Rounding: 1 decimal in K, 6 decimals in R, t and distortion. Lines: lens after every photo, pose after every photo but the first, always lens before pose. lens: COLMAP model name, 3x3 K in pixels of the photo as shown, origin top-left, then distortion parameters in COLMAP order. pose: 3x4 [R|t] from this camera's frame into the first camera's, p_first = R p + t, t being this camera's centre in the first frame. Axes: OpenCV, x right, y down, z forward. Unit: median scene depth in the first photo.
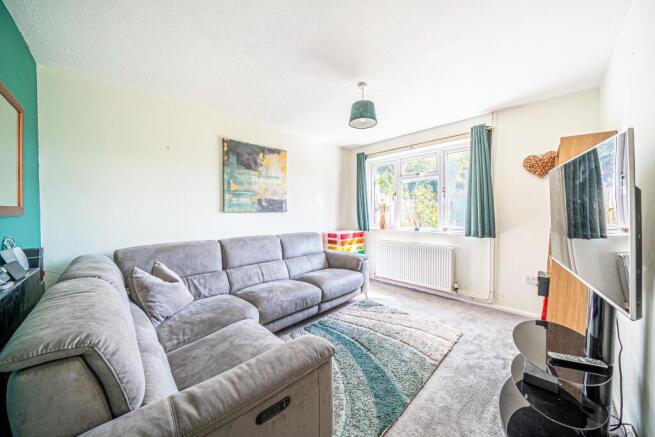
lens RADIAL K [[225.7, 0, 325.3], [0, 225.7, 216.1], [0, 0, 1]] dist [-0.020655, -0.000196]
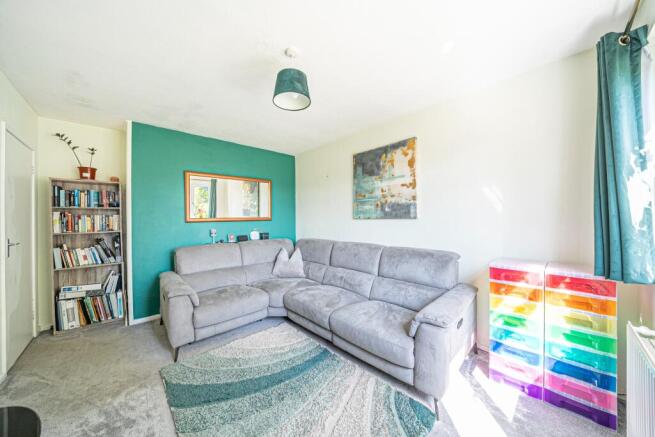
lens RADIAL K [[225.7, 0, 325.9], [0, 225.7, 214.4], [0, 0, 1]] dist [-0.020655, -0.000196]
pose [[-0.013773, -0.014550, -0.999799, 0.630740], [-0.011689, 0.999828, -0.014389, -0.019612], [0.999837, 0.011488, -0.013941, 0.783288]]
